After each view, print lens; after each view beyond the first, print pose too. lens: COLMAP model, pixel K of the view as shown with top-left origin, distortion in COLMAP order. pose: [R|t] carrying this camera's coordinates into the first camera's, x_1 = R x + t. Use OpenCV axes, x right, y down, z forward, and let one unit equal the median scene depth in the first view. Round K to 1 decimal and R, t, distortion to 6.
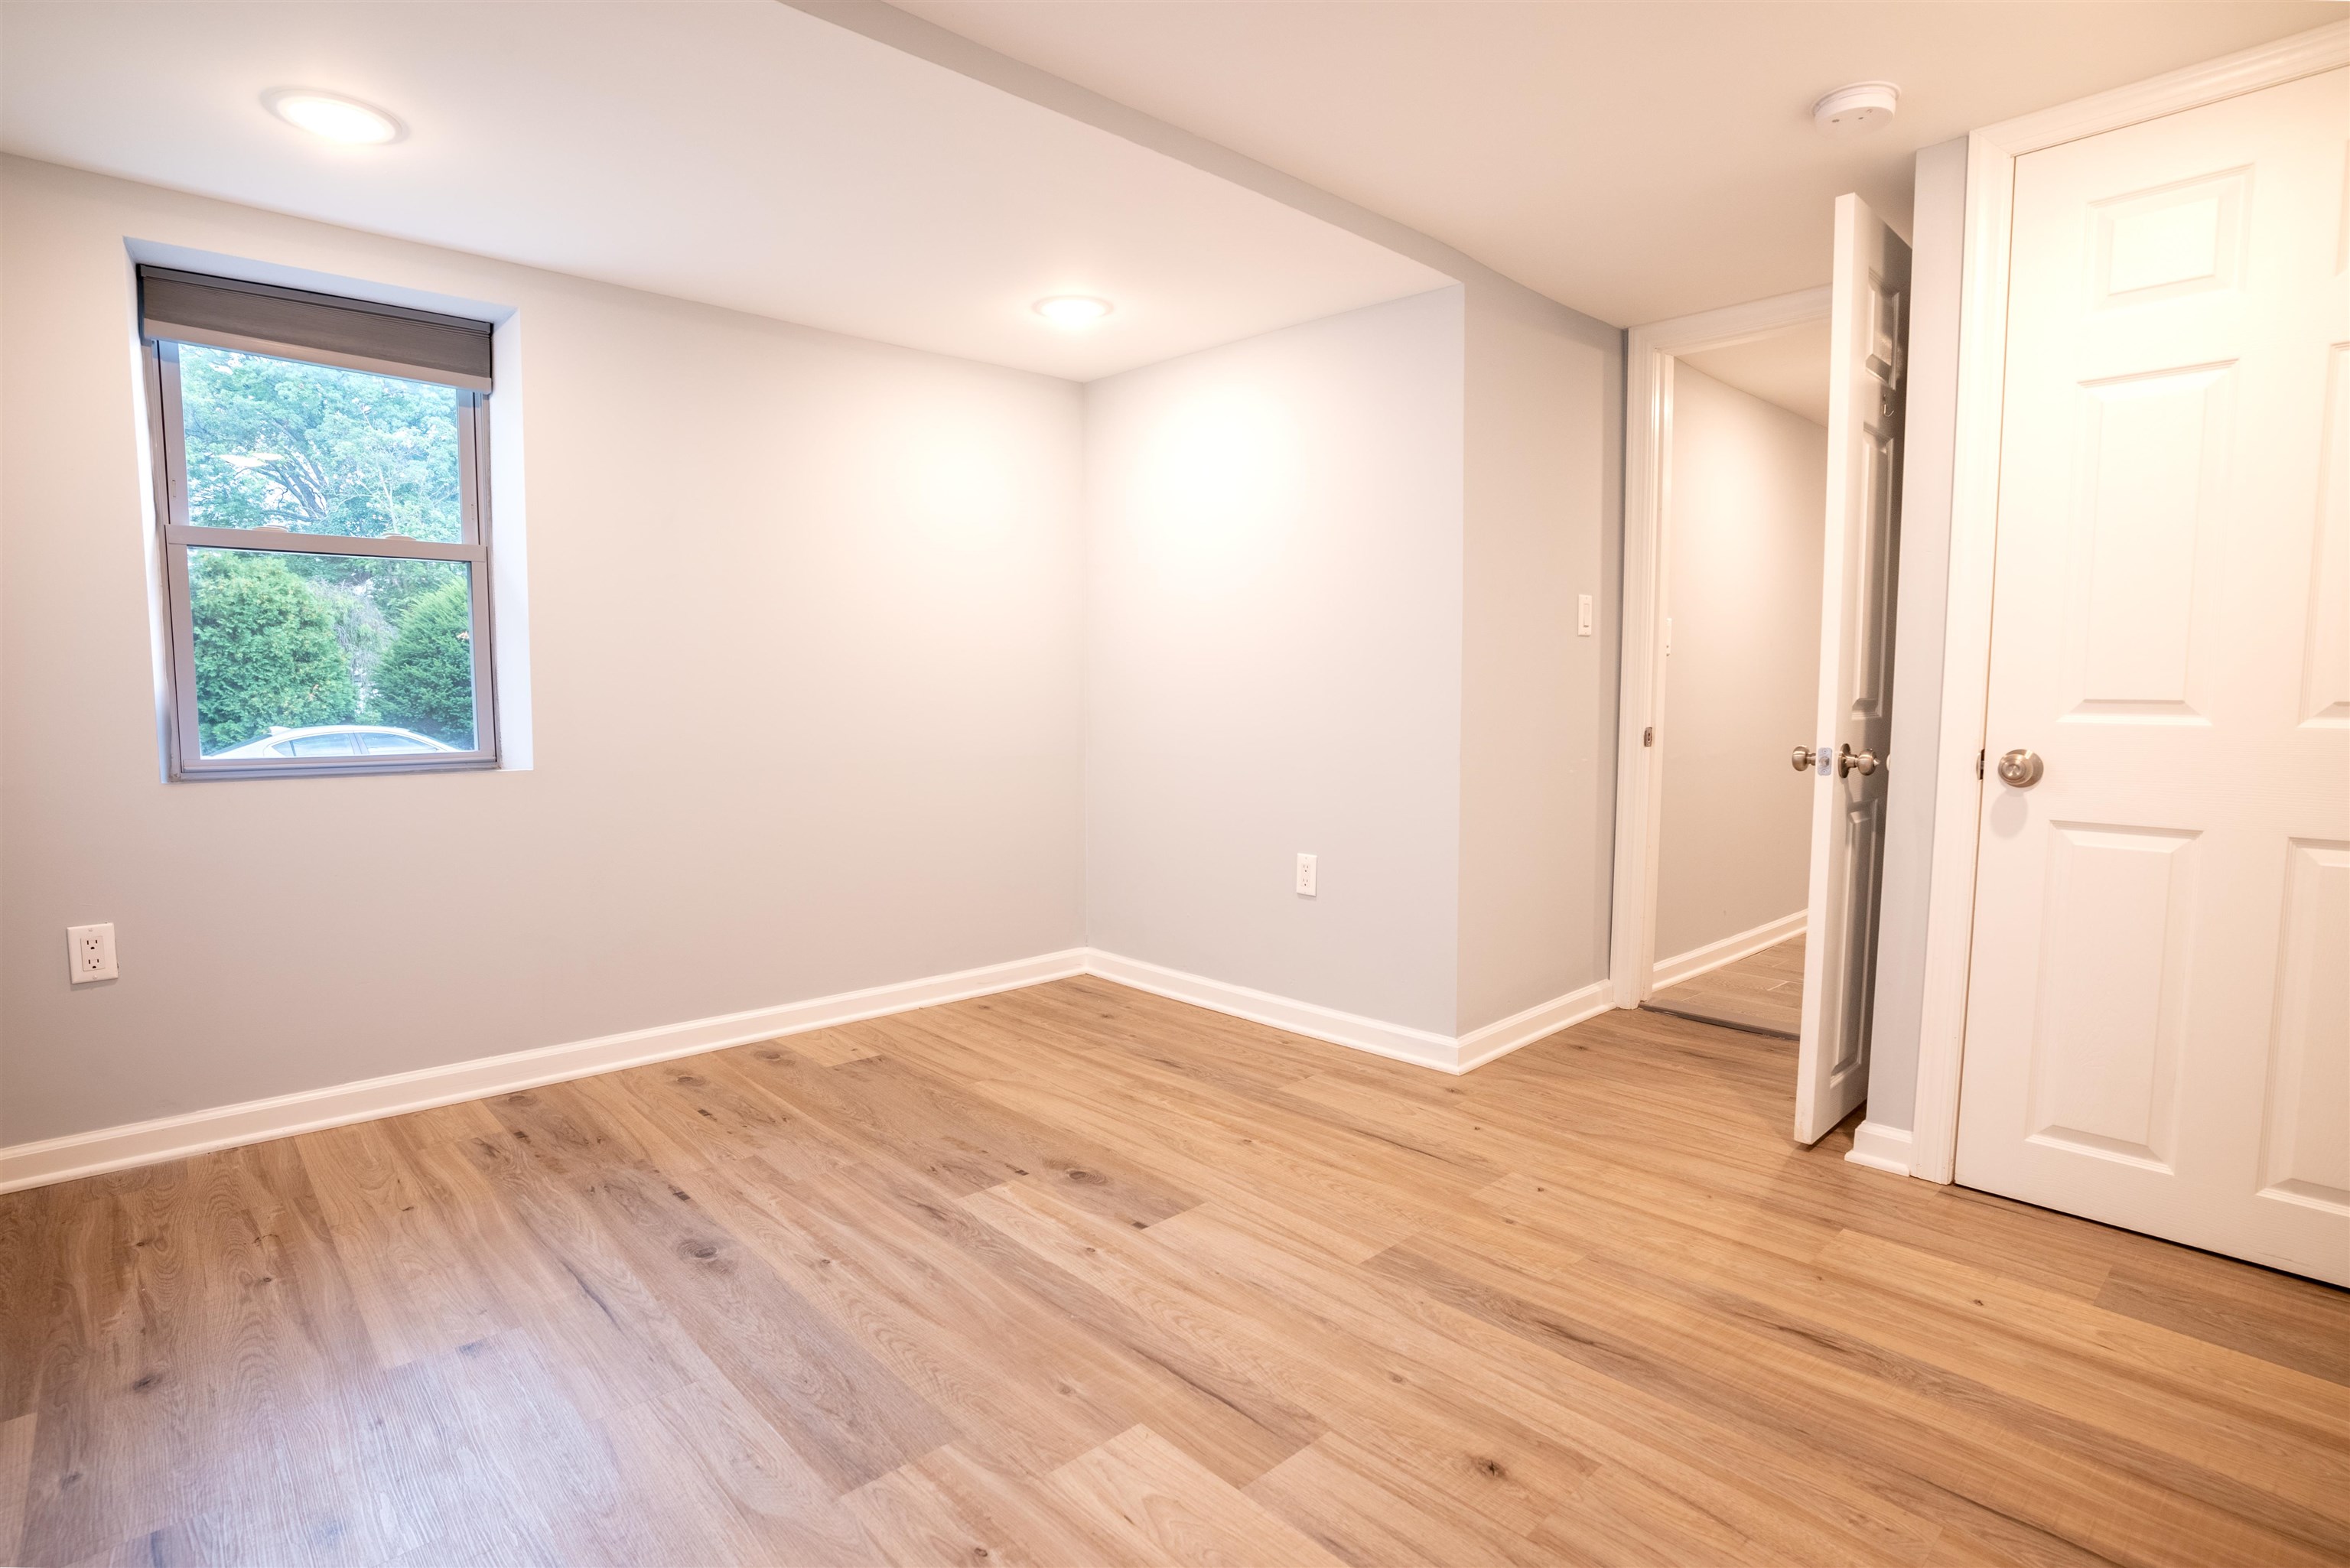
lens RADIAL K [[1162.4, 0, 1154.0], [0, 1162.4, 791.2], [0, 0, 1]] dist [-0.086810, 0.044600]
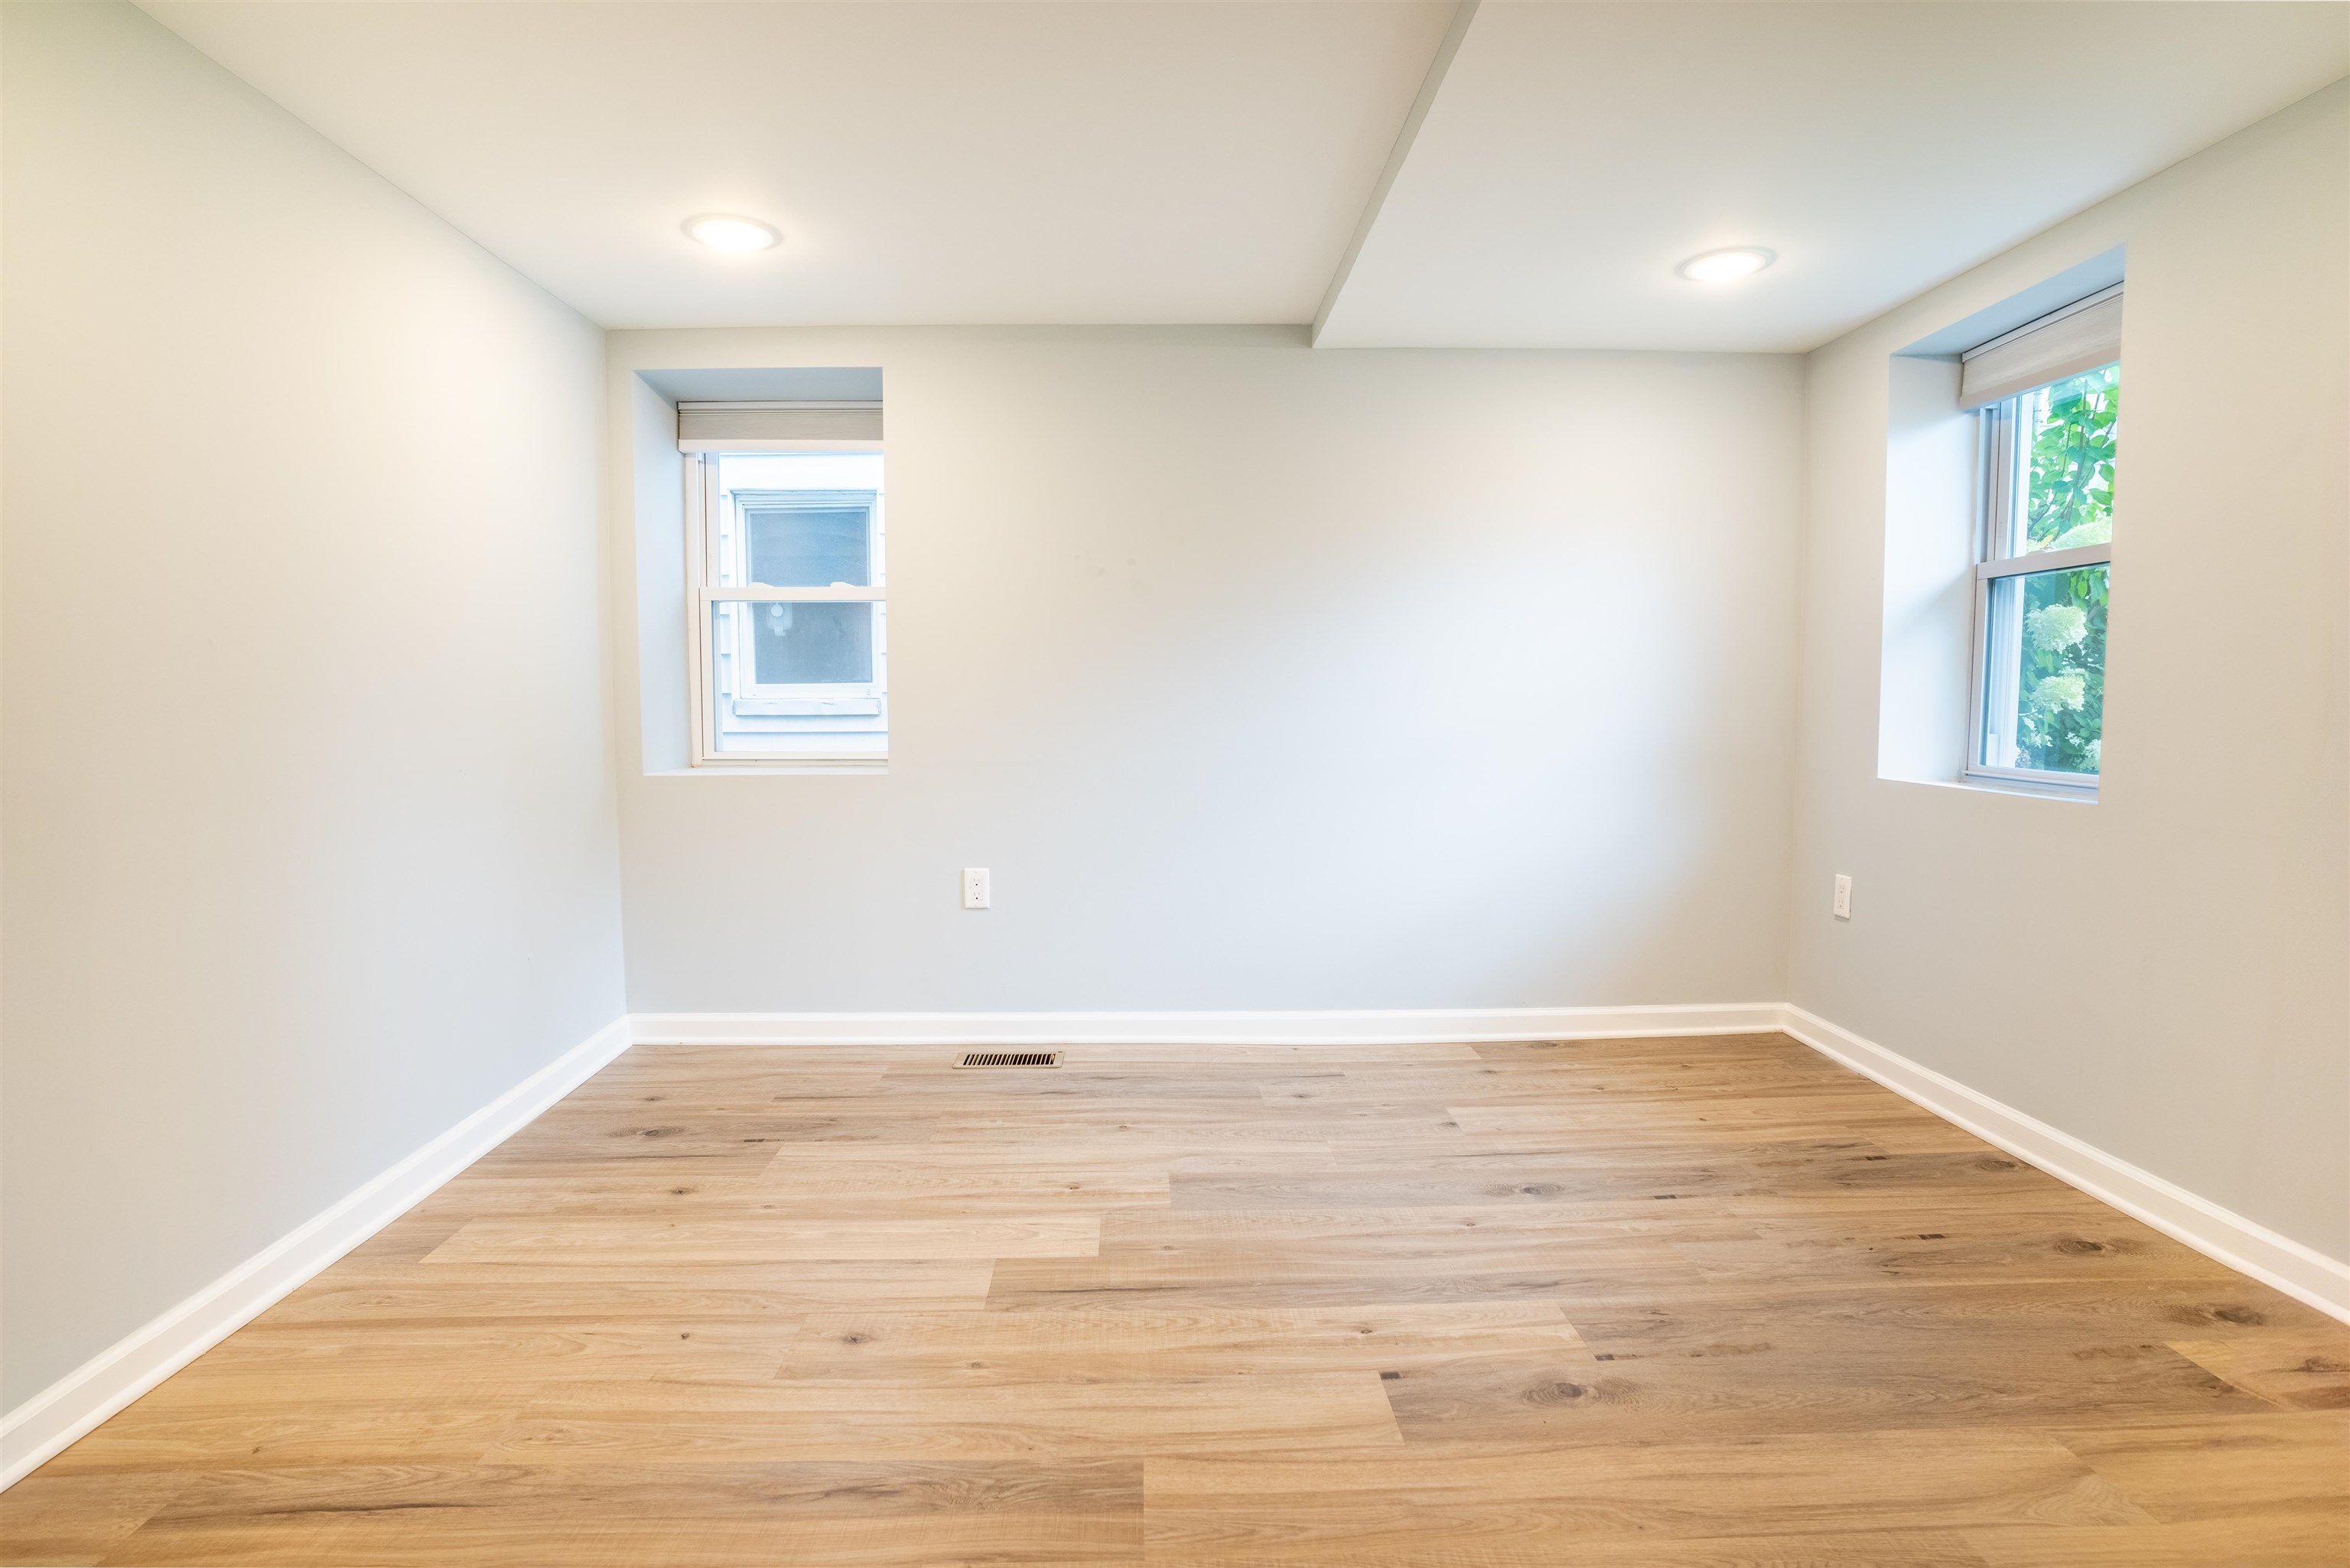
lens RADIAL K [[1162.4, 0, 1154.0], [0, 1162.4, 791.2], [0, 0, 1]] dist [-0.086810, 0.044600]
pose [[-0.658050, 0.061266, -0.750477, 0.699886], [-0.064885, 0.988363, 0.137581, -0.127124], [0.750173, 0.139230, -0.646417, 1.406823]]
